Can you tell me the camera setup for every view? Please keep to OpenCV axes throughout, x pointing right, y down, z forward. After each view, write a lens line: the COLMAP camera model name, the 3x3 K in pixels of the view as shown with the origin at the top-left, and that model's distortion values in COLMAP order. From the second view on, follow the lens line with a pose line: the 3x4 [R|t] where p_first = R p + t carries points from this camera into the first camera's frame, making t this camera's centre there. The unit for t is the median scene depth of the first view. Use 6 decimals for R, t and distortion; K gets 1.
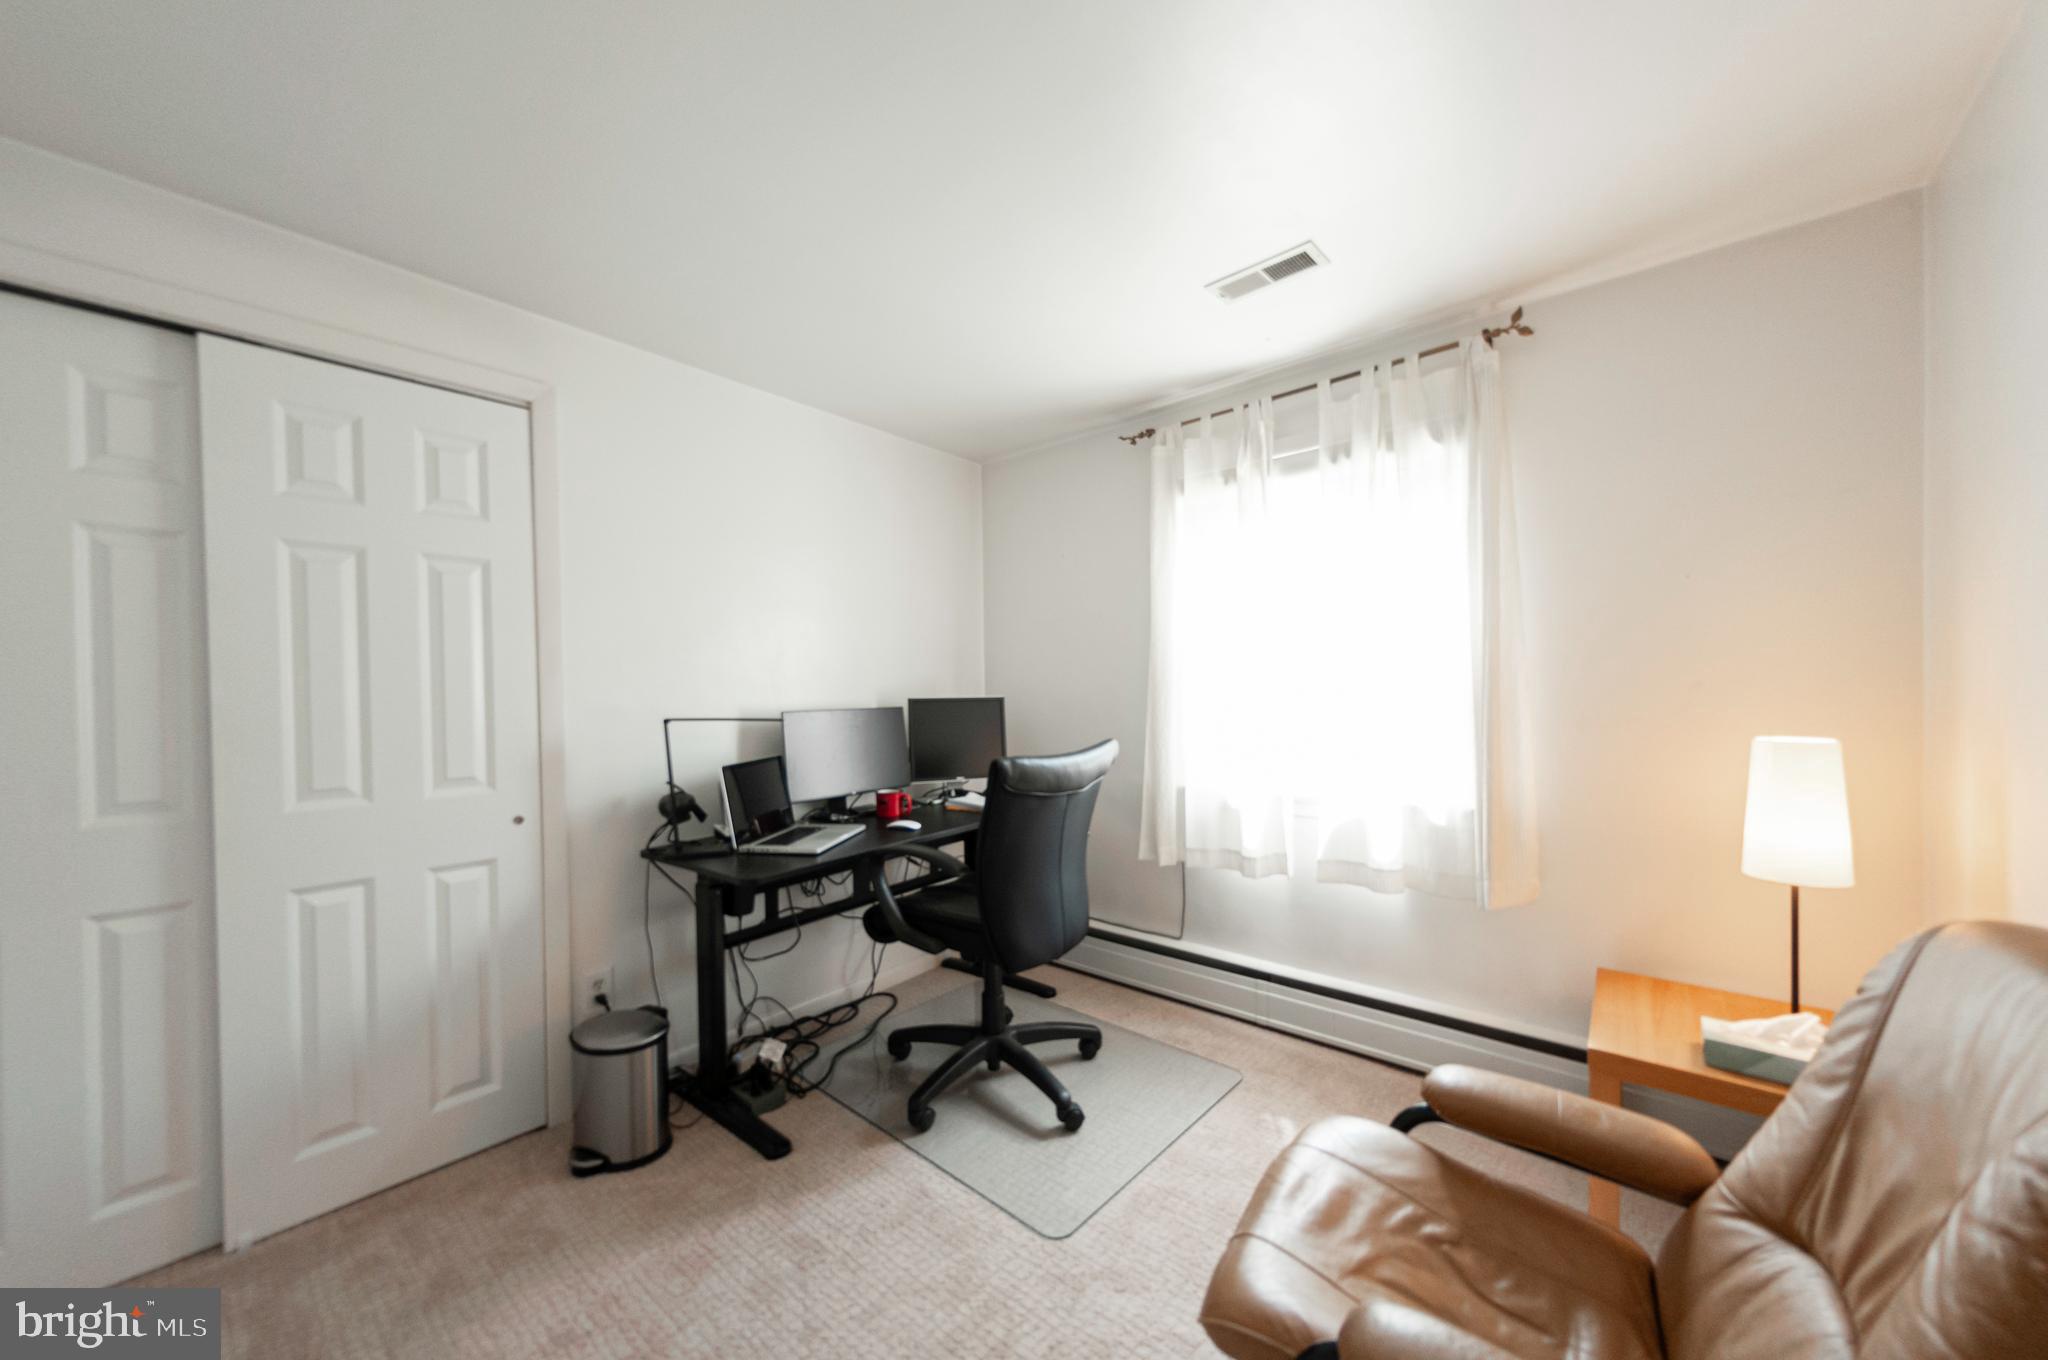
lens RADIAL K [[807.0, 0, 1020.7], [0, 807.0, 693.3], [0, 0, 1]] dist [0.001234, 0.000056]
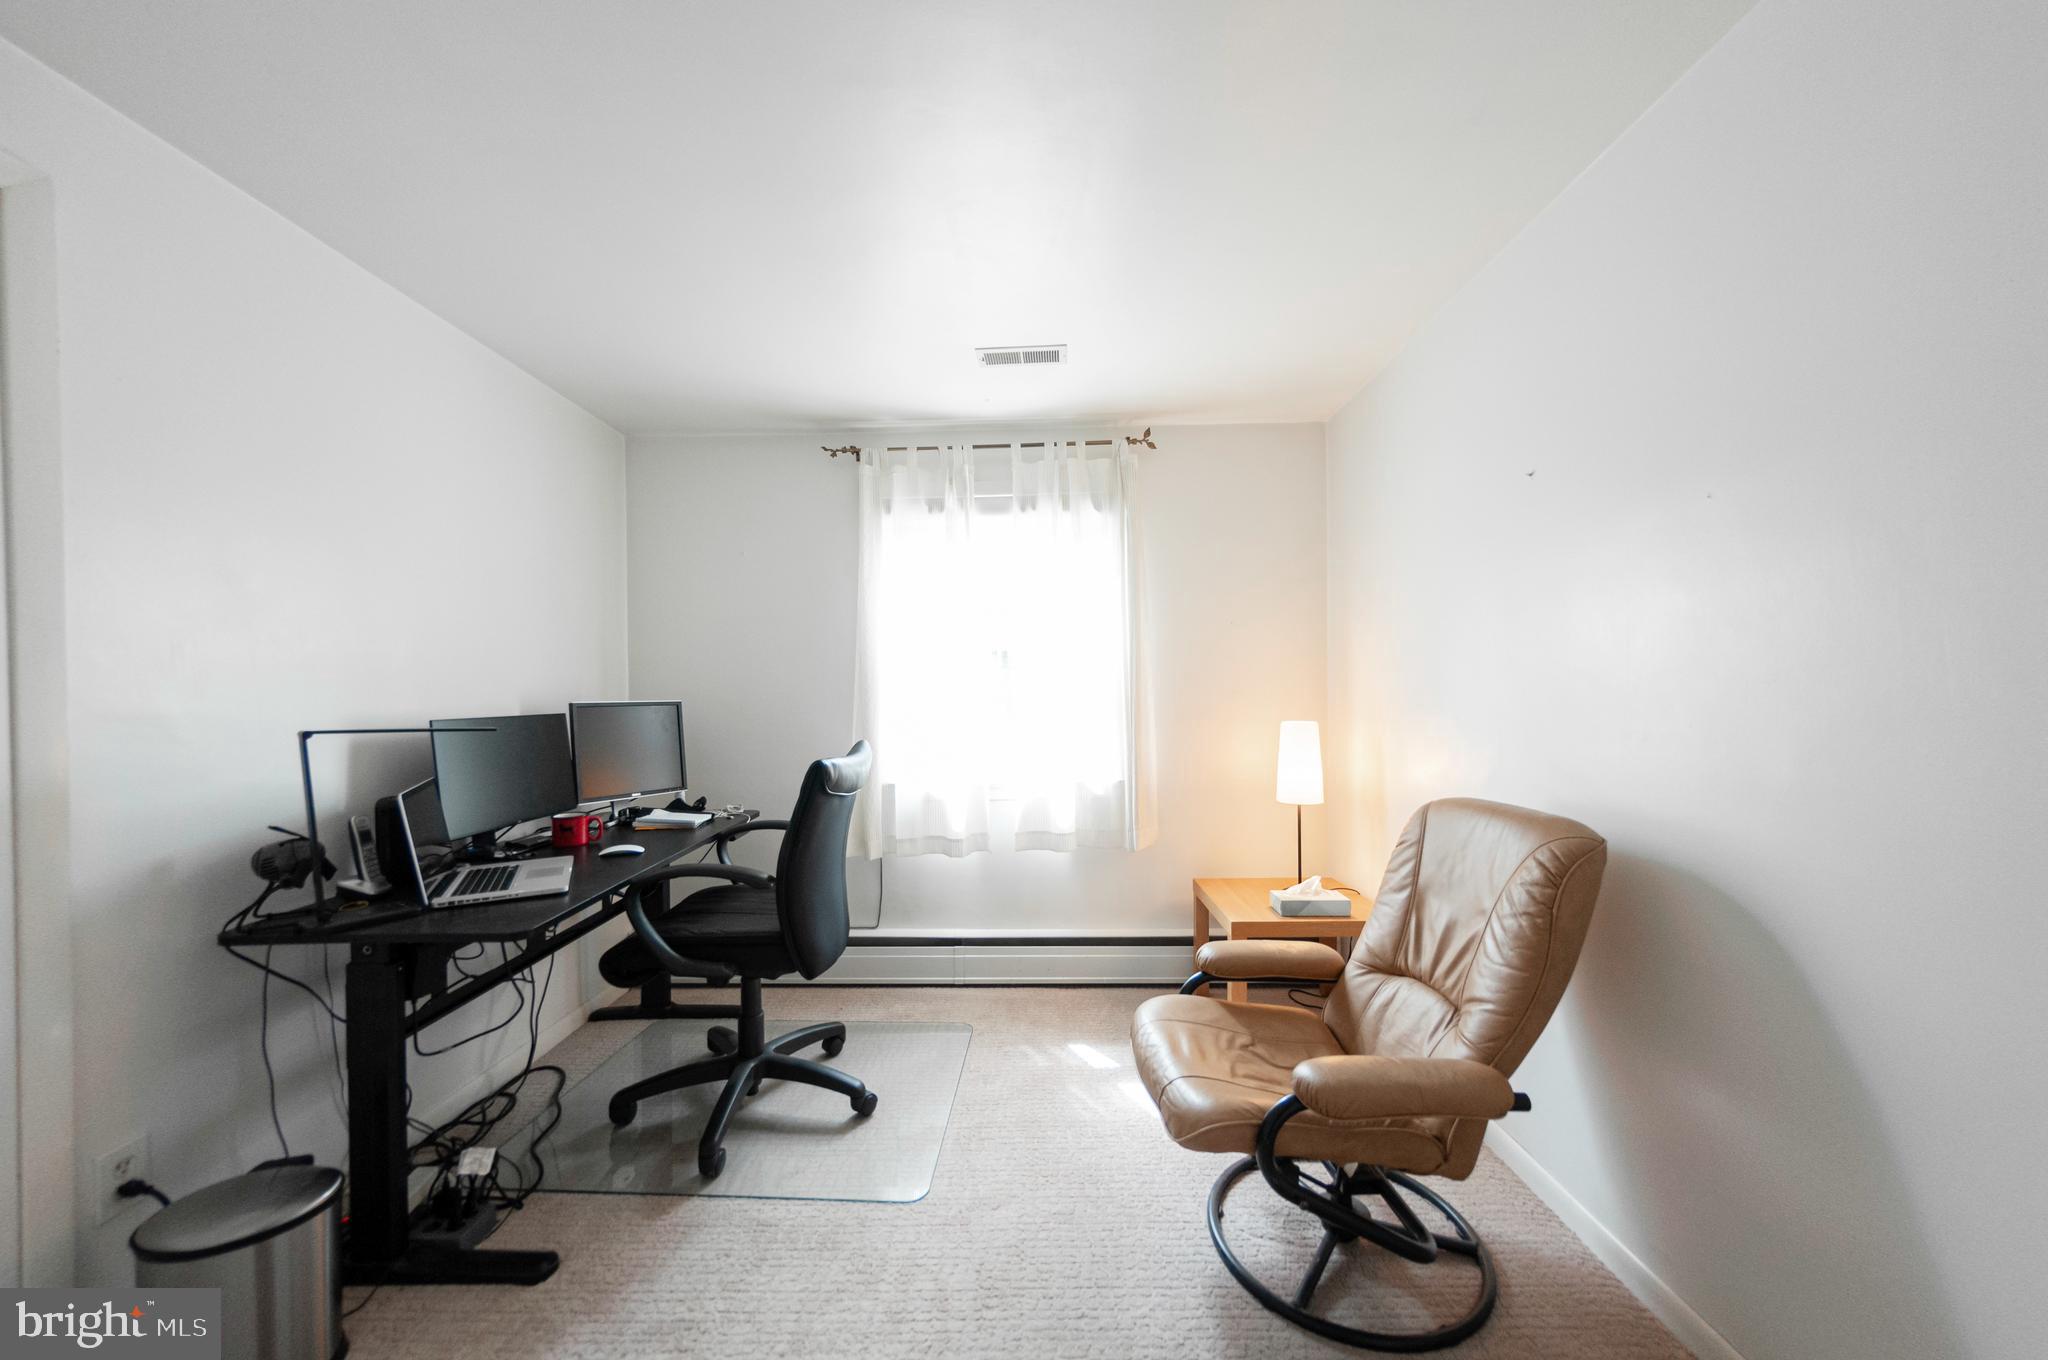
lens RADIAL K [[848.0, 0, 1022.3], [0, 848.0, 691.9], [0, 0, 1]] dist [0.002171, 0.000181]
pose [[0.725382, 0.007686, 0.688304, -0.518269], [0.002609, 0.999900, -0.013915, 0.010601], [-0.688342, 0.011889, 0.725289, 0.058836]]
